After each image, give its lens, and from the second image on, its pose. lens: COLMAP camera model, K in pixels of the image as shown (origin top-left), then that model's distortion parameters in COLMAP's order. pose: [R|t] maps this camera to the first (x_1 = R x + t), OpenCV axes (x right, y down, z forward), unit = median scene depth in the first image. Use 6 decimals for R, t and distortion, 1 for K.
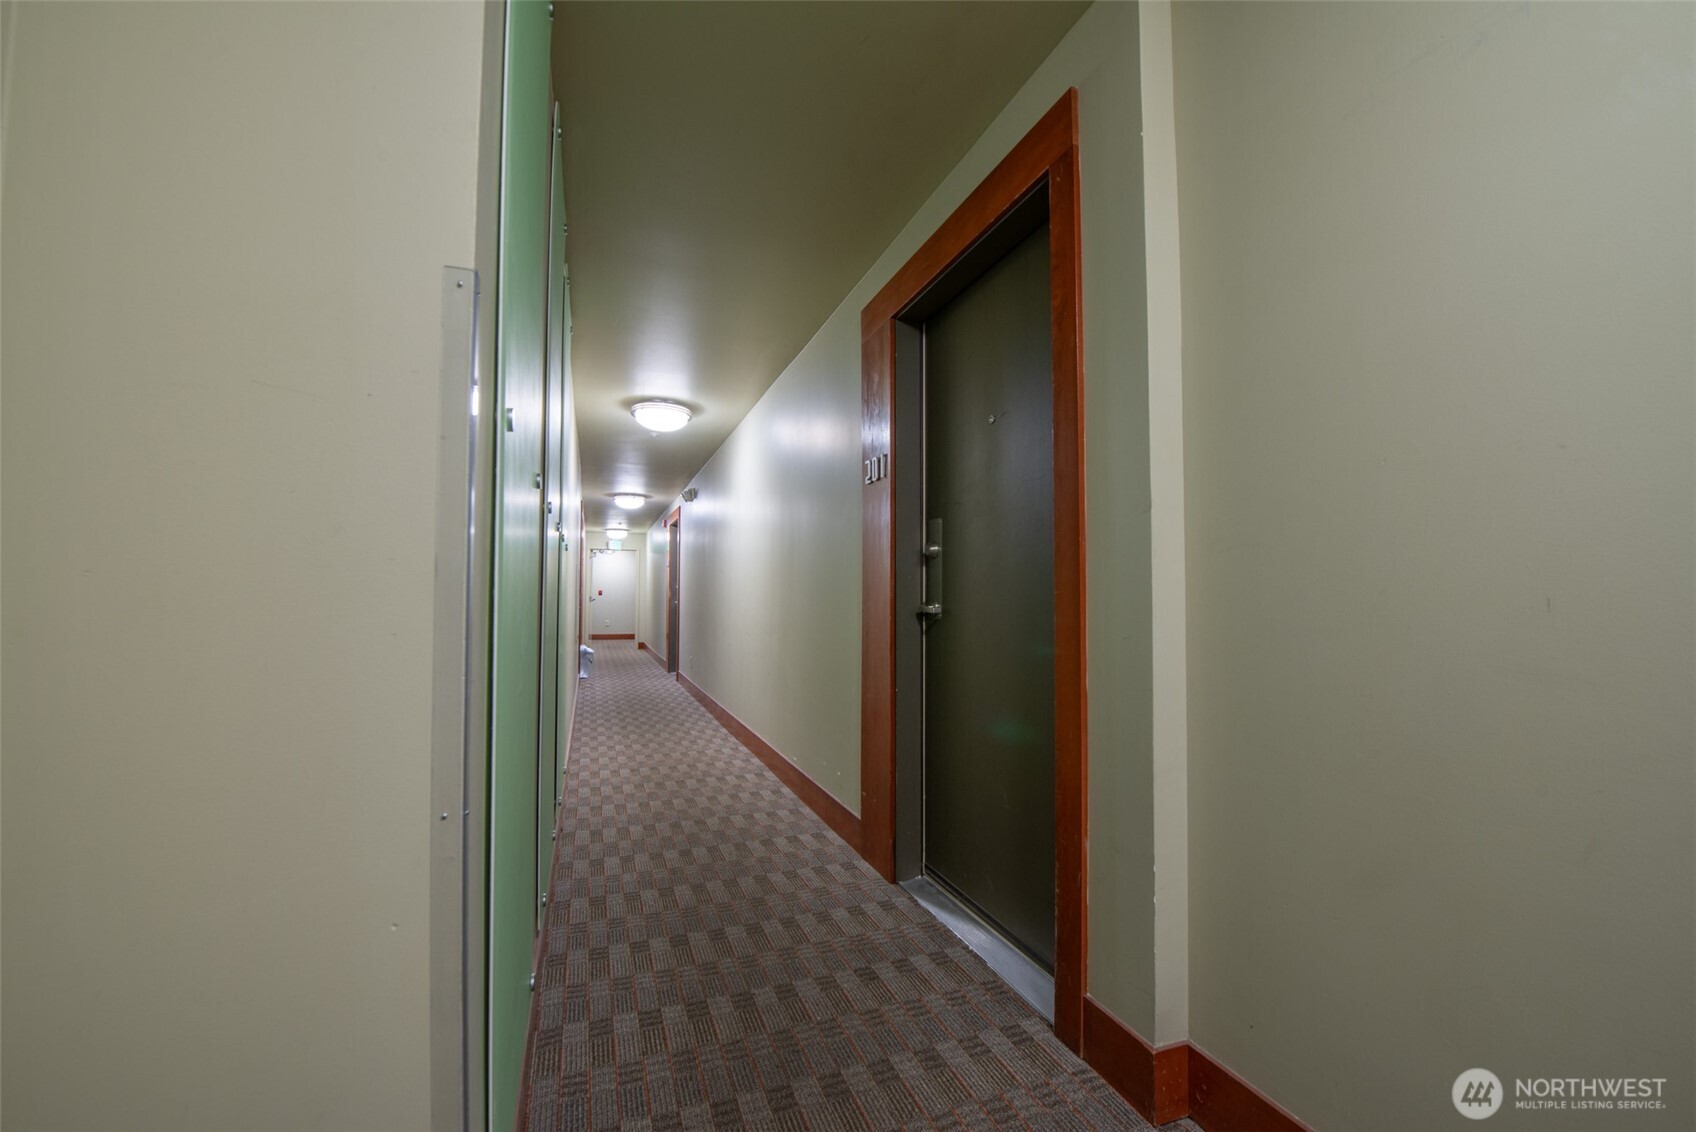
lens RADIAL K [[703.4, 0, 857.3], [0, 703.4, 571.1], [0, 0, 1]] dist [-0.011608, -0.002970]
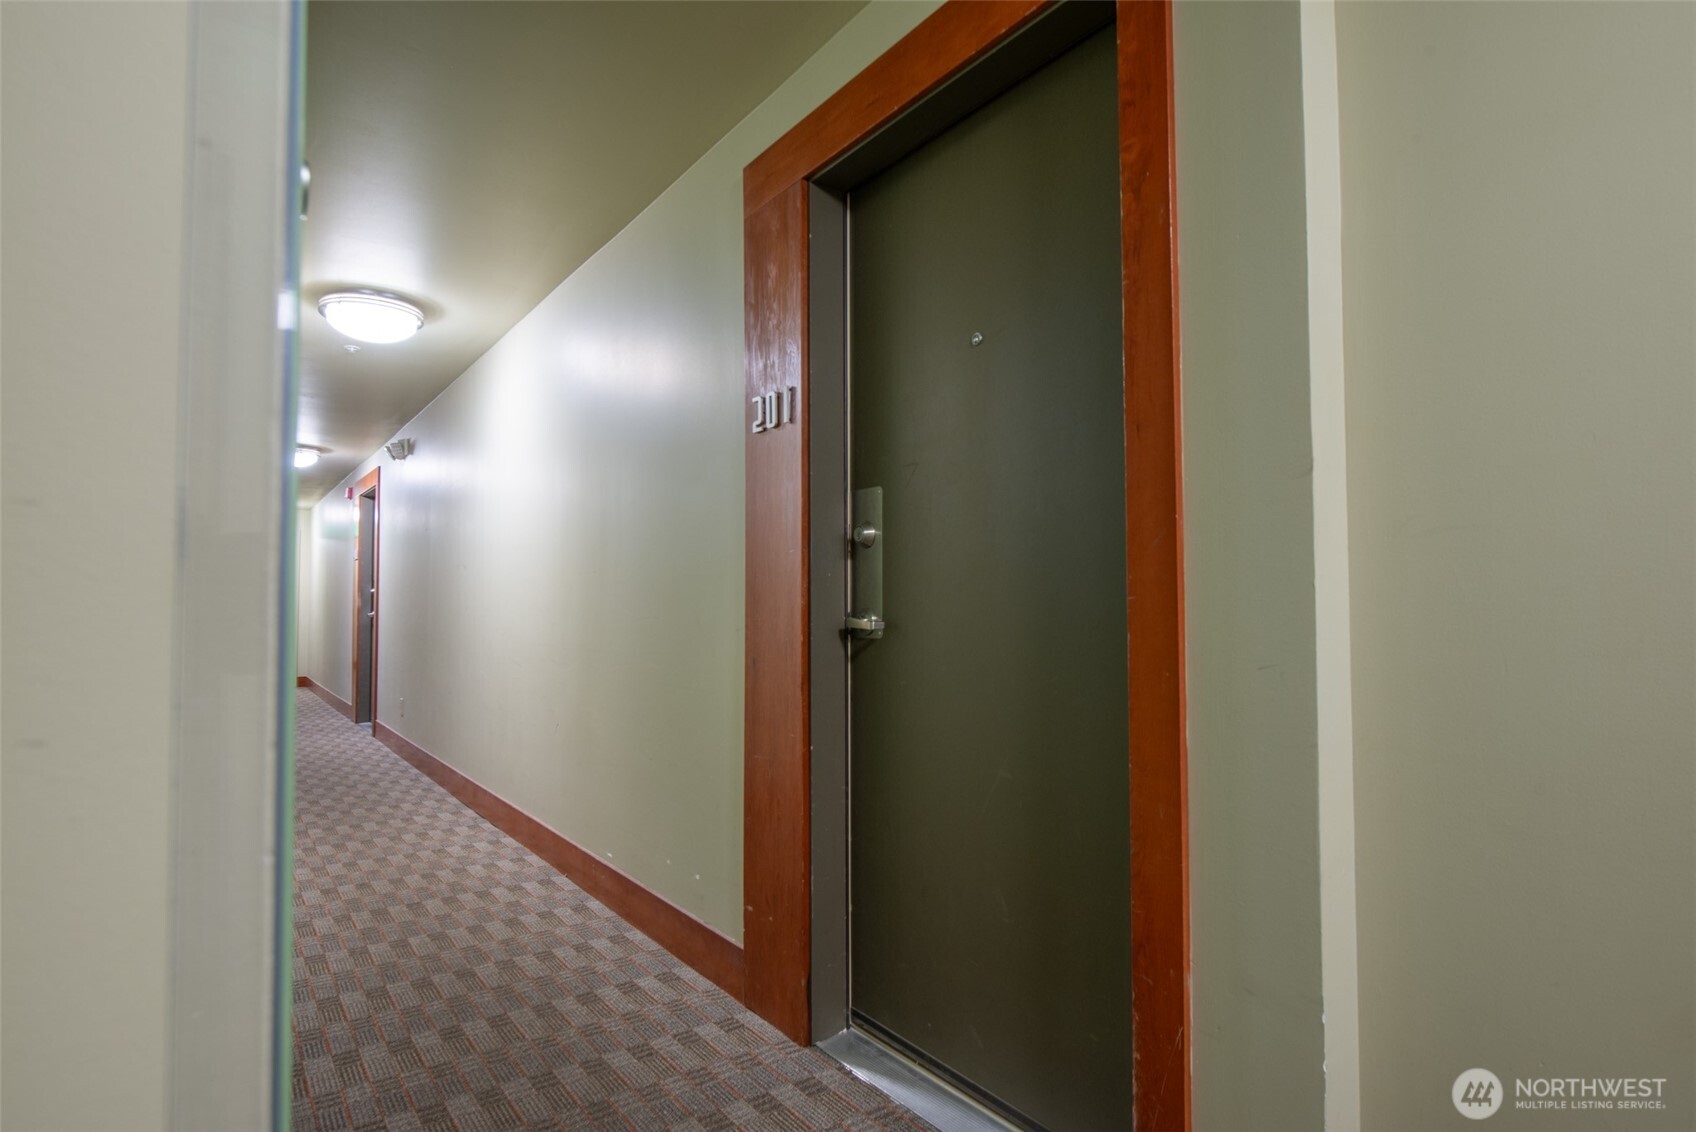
lens RADIAL K [[916.8, 0, 841.8], [0, 916.8, 568.6], [0, 0, 1]] dist [-0.001978, -0.004091]
pose [[0.965891, 0.004647, 0.258906, -0.132827], [-0.004346, 0.999989, -0.001734, 0.003703], [-0.258912, 0.000549, 0.965901, 0.162993]]
